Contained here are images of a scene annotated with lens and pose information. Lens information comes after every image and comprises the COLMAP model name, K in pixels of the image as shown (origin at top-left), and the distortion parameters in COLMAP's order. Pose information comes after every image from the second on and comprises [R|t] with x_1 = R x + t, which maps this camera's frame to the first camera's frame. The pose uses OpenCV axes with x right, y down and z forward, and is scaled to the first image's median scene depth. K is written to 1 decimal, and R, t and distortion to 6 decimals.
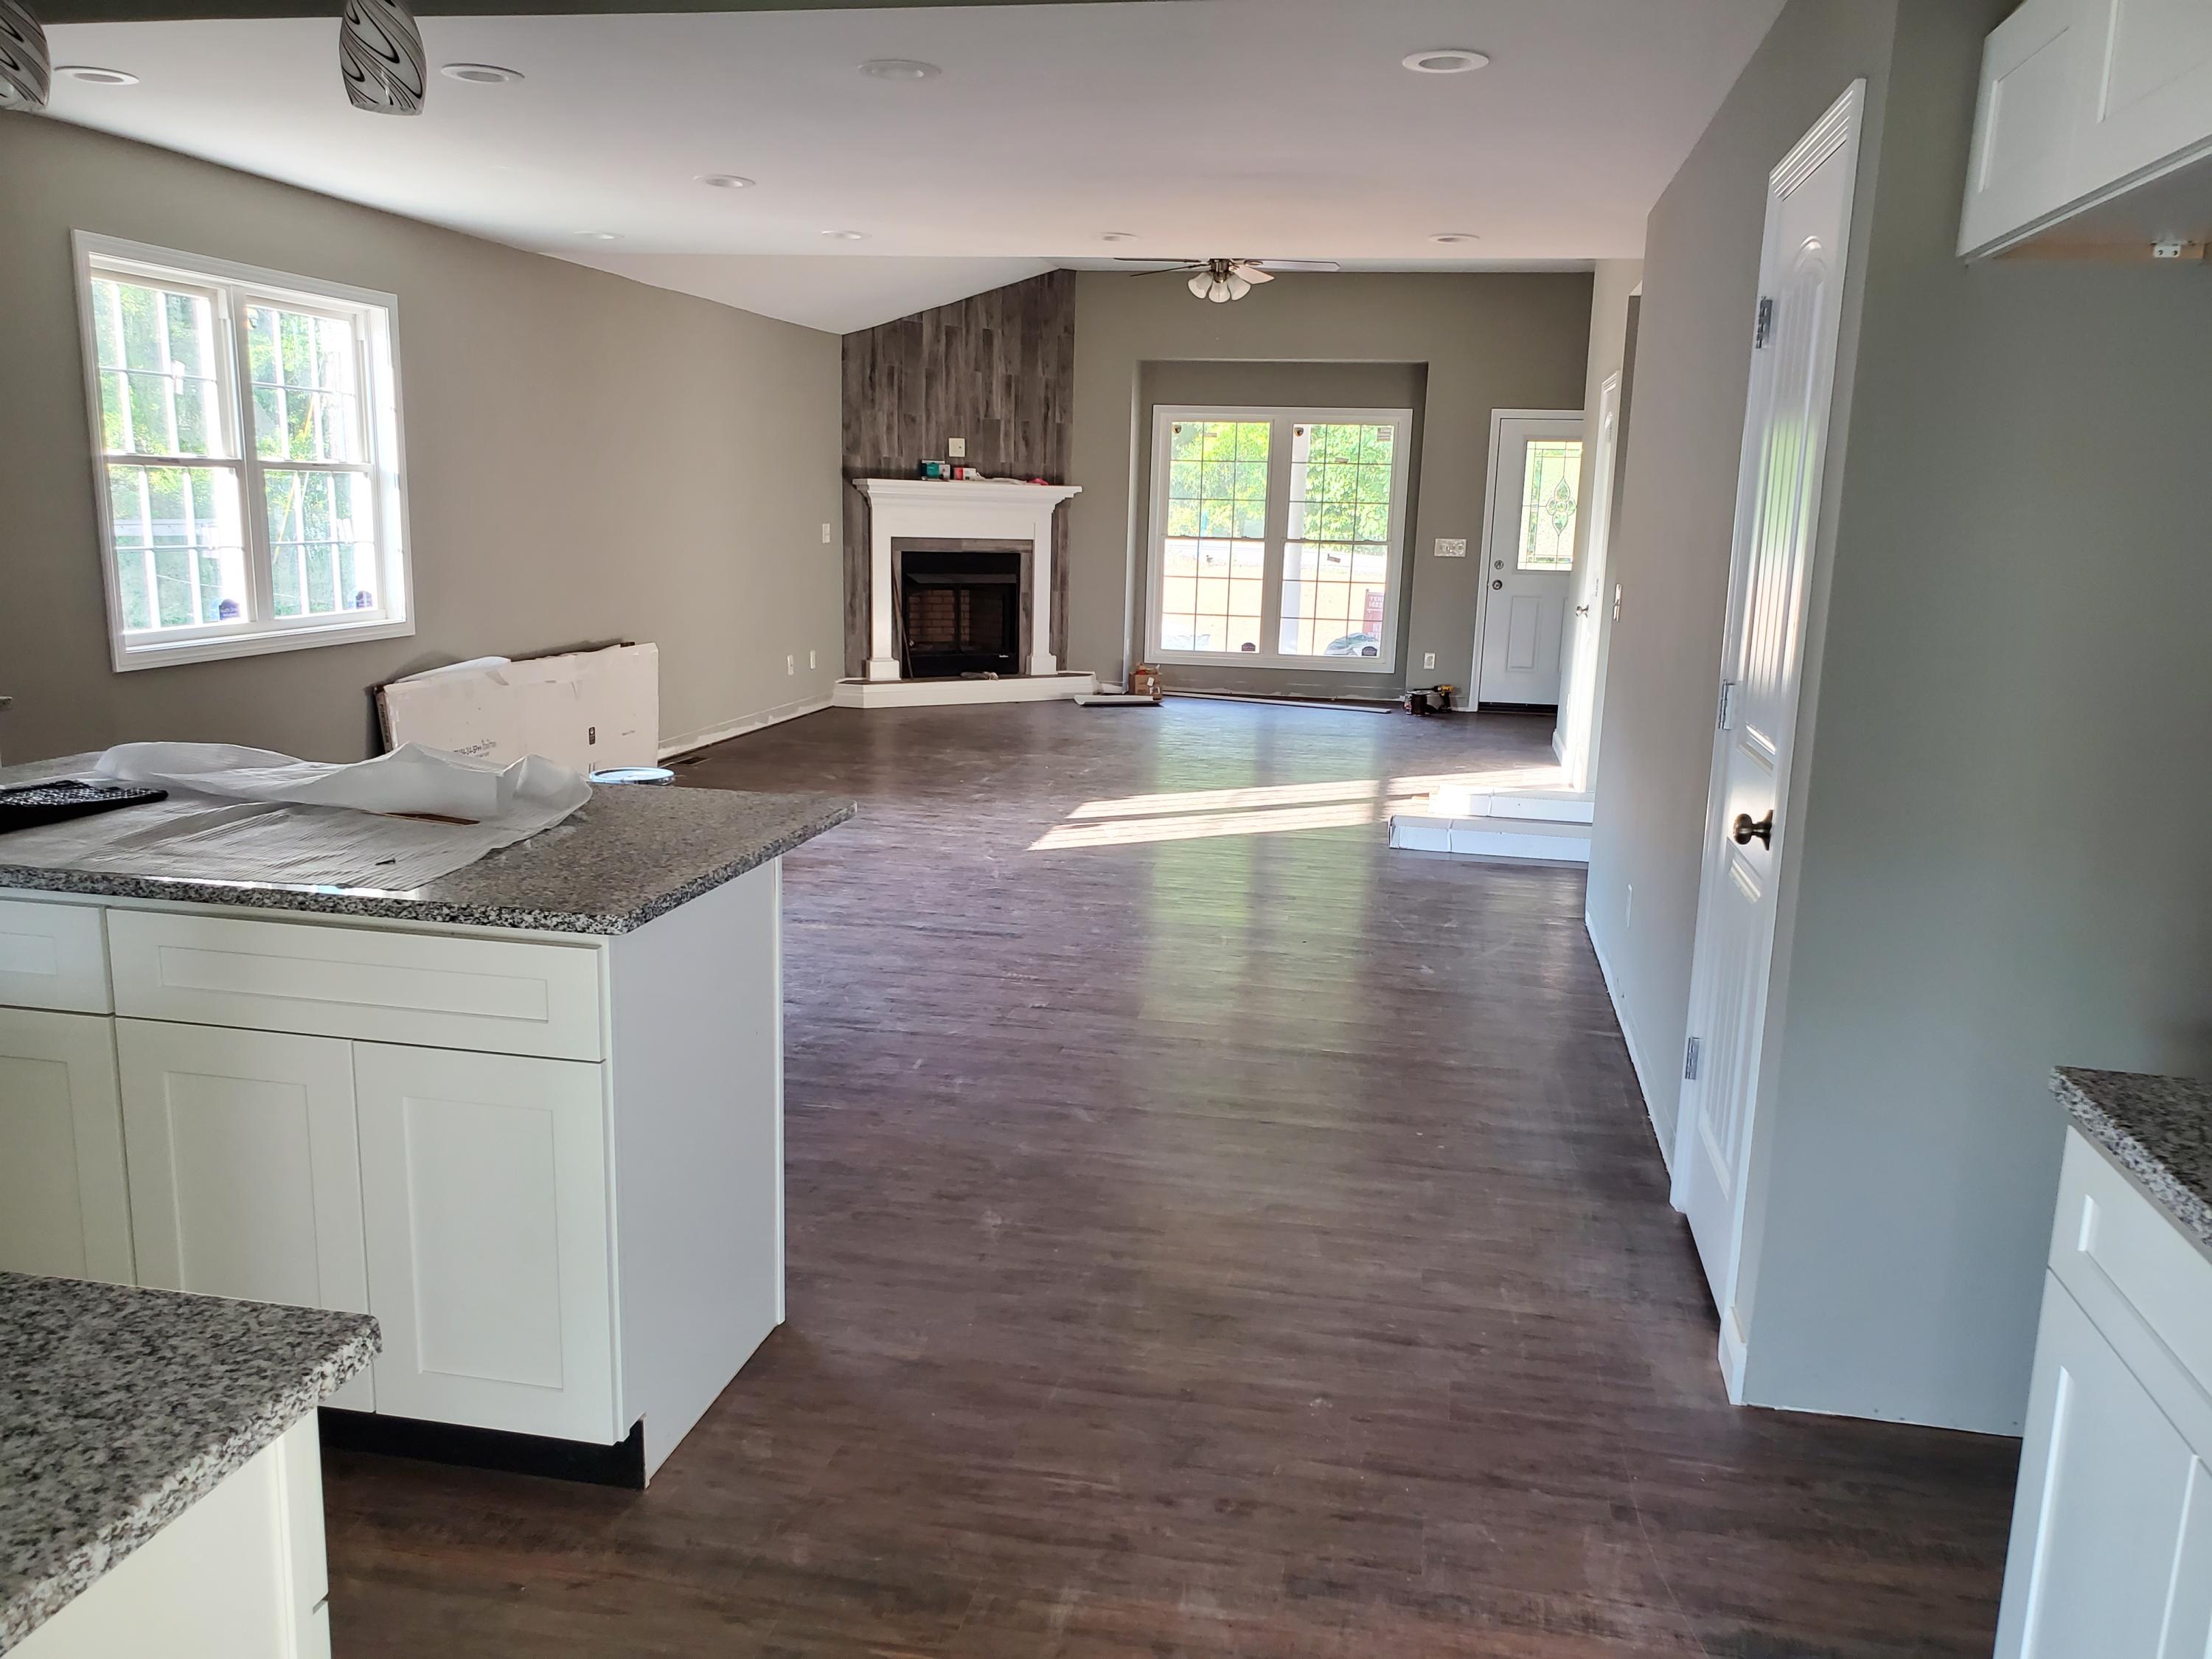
lens RADIAL K [[1730.5, 0, 1116.7], [0, 1730.5, 848.5], [0, 0, 1]] dist [0.137628, -0.417950]
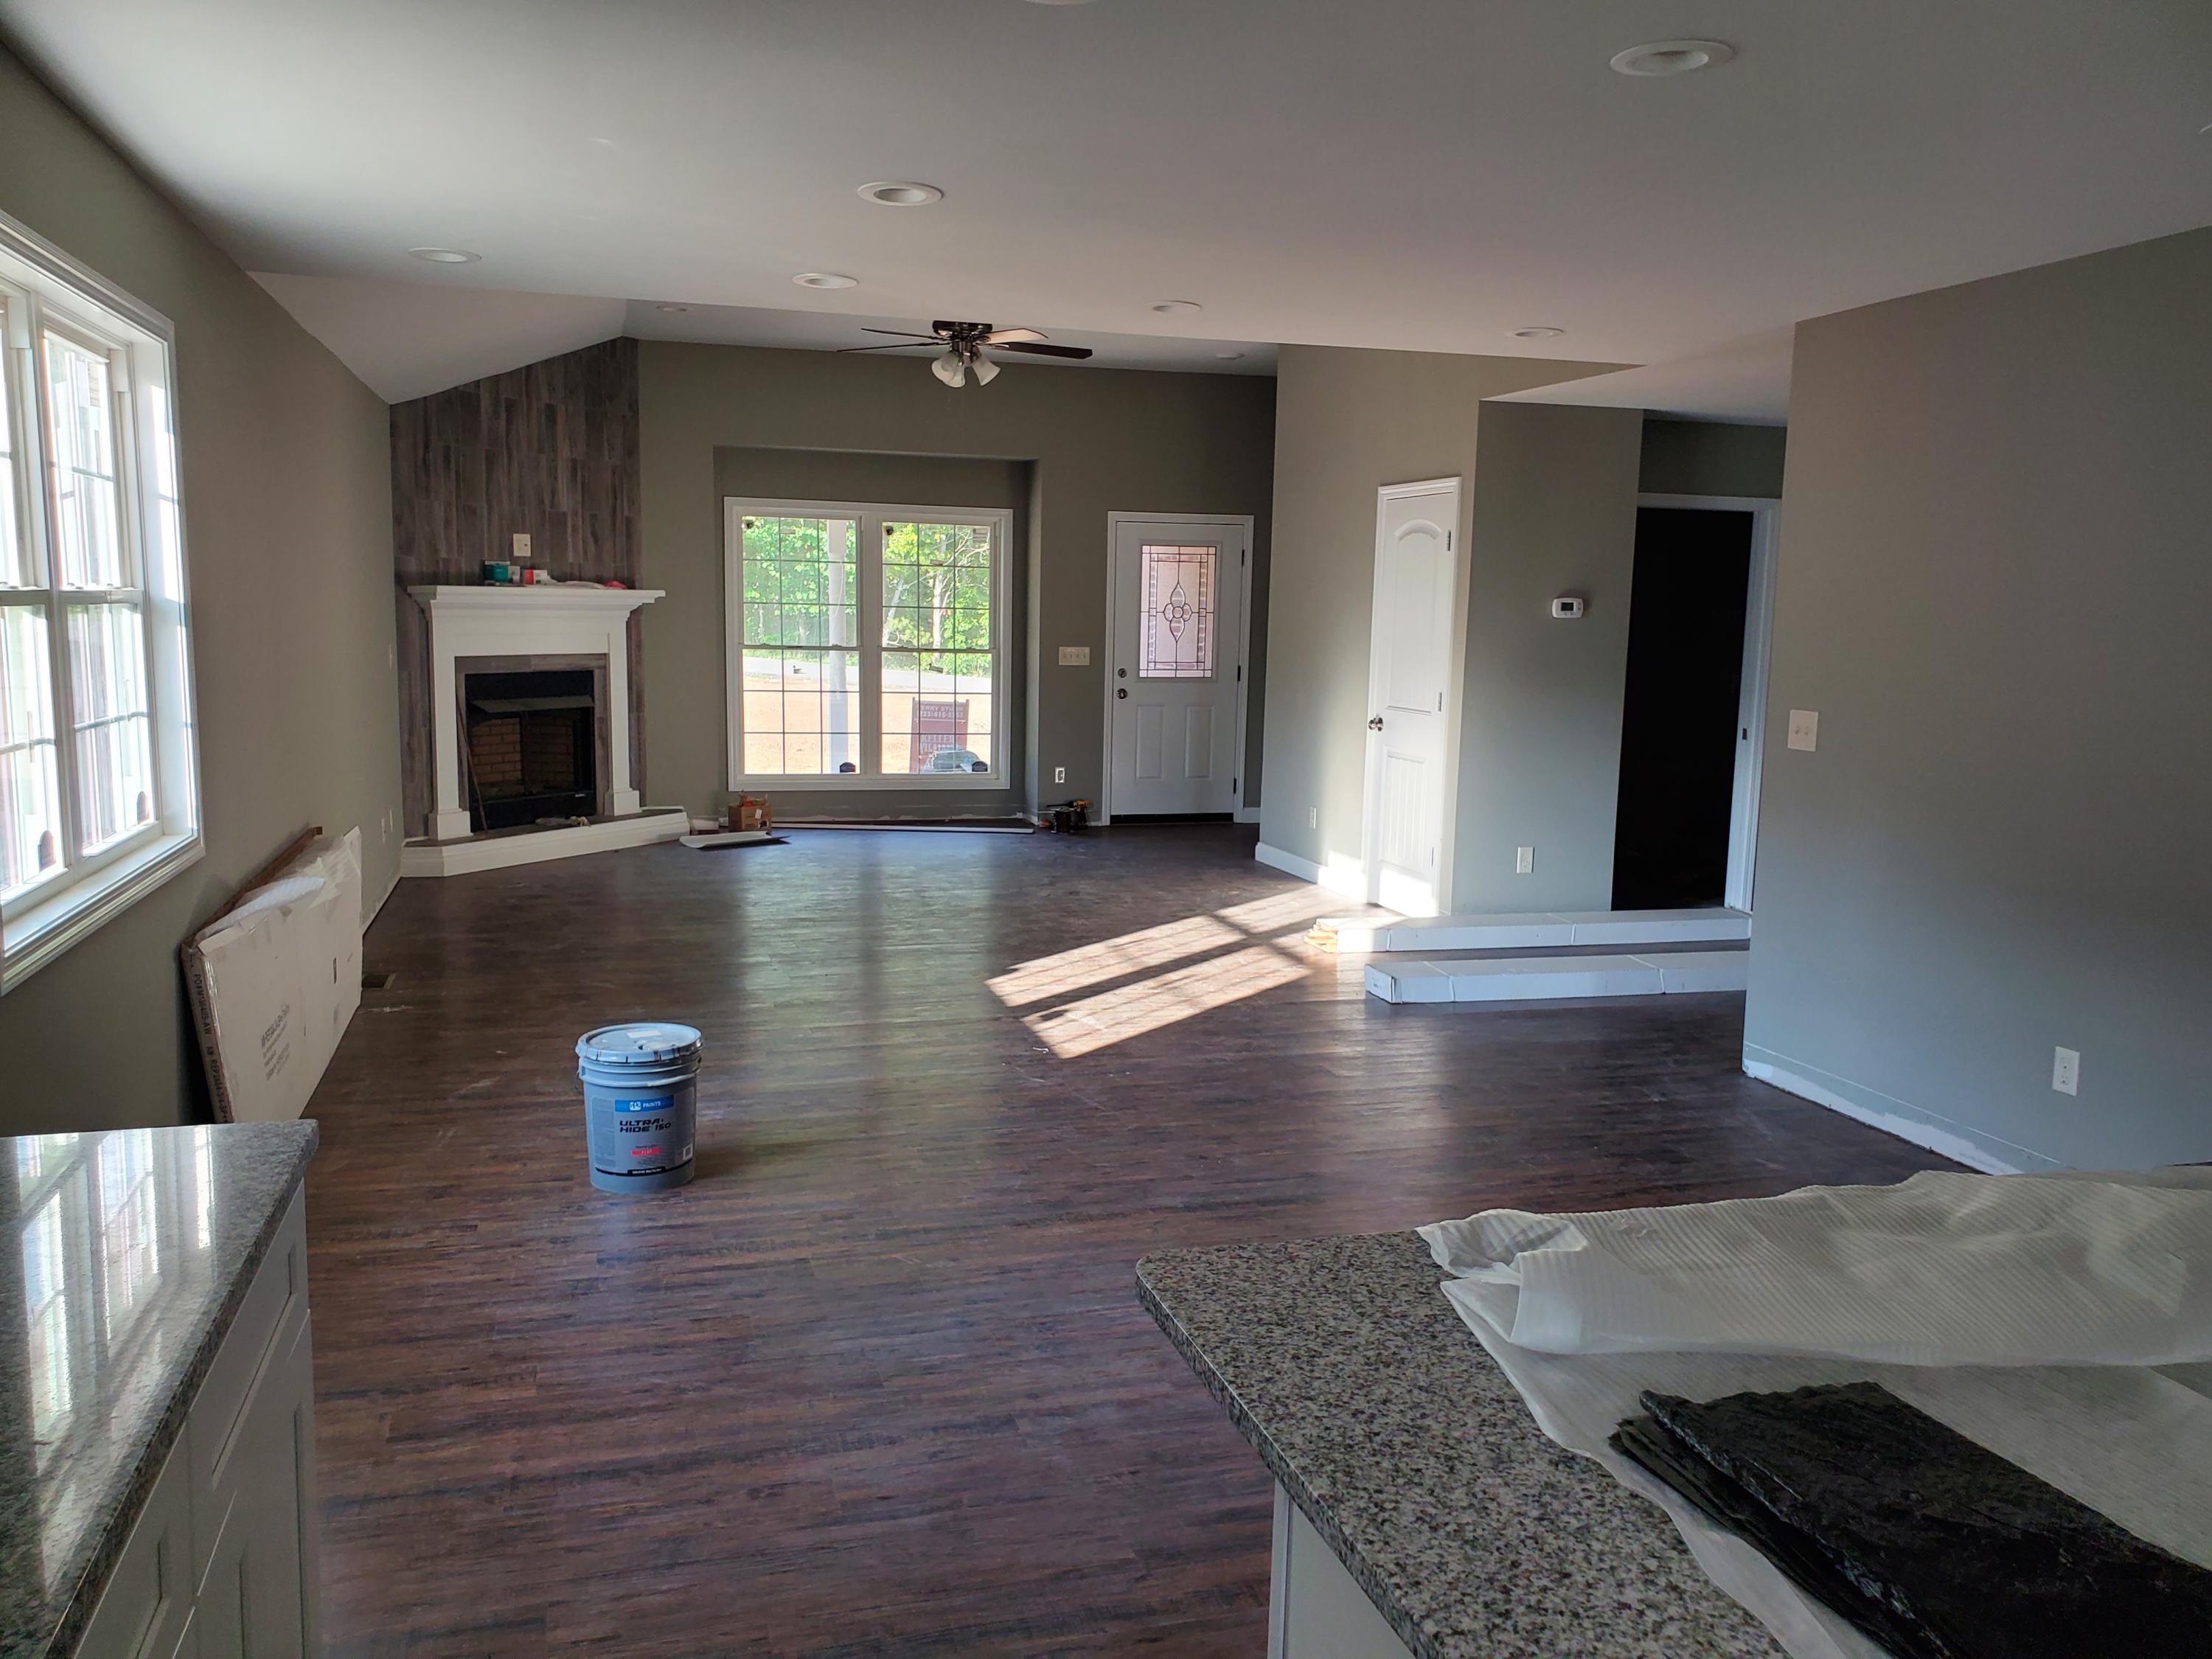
lens RADIAL K [[1730.5, 0, 1116.7], [0, 1730.5, 848.5], [0, 0, 1]] dist [0.137628, -0.417950]
pose [[0.888887, -0.073225, 0.452237, -0.220121], [0.093814, 0.995319, -0.023236, -0.044065], [-0.448418, 0.063080, 0.891595, 0.156407]]
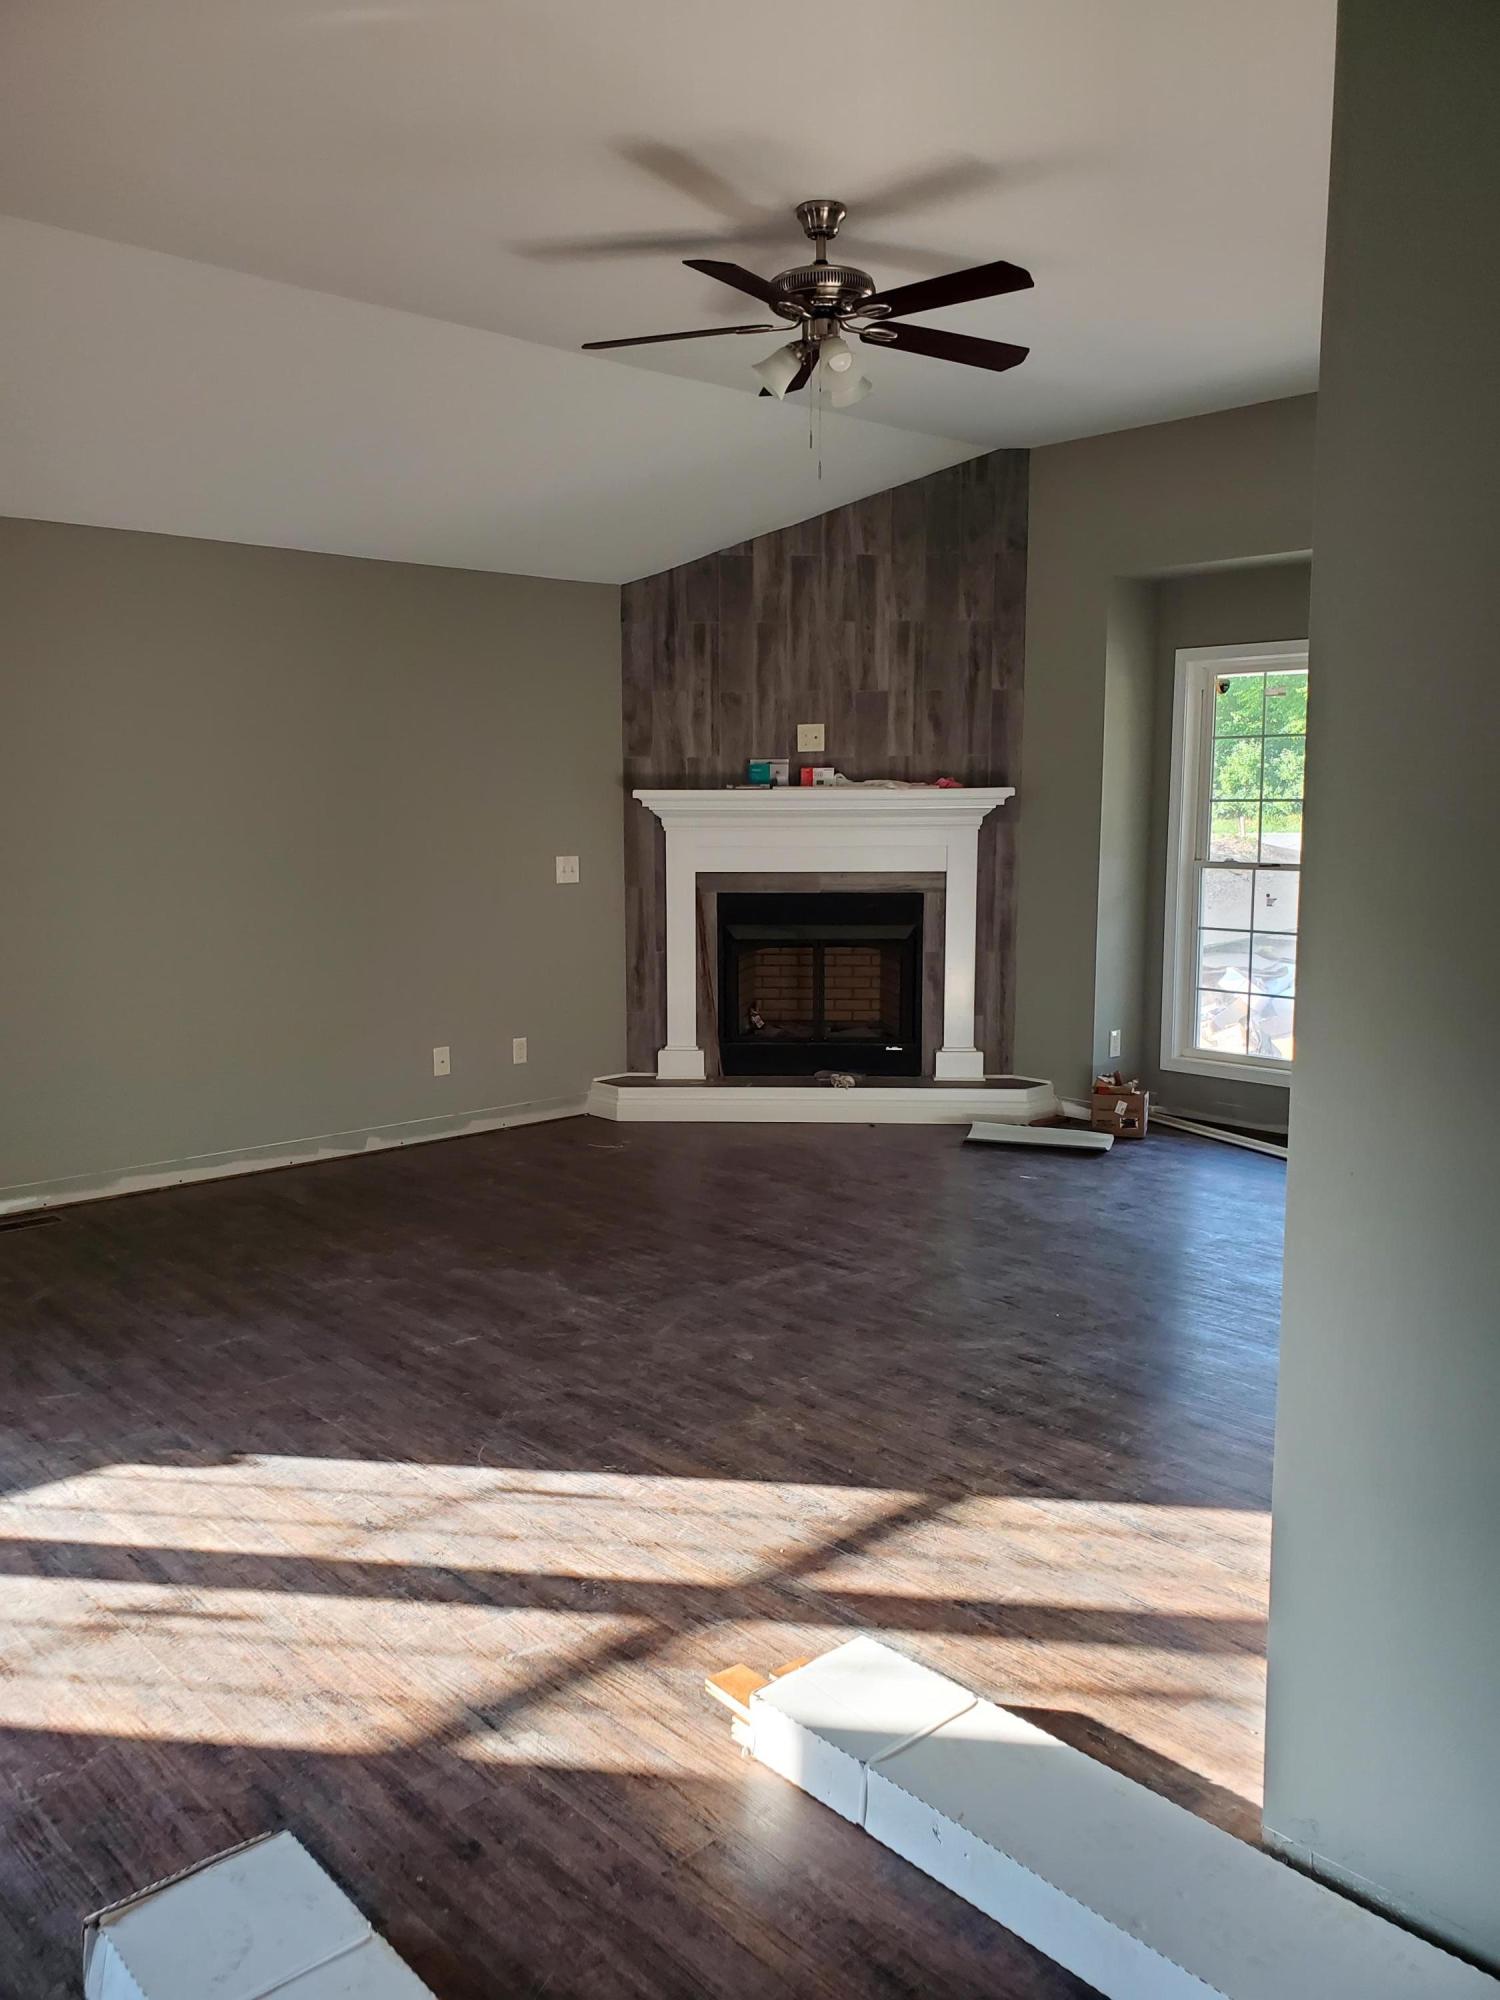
lens RADIAL K [[1564.6, 0, 743.4], [0, 1564.6, 1013.5], [0, 0, 1]] dist [0.137628, -0.417950]
pose [[0.797200, 0.052382, -0.601439, 0.247841], [-0.094221, 0.994816, -0.038246, -0.098549], [0.596318, 0.087158, 0.798003, 0.507436]]
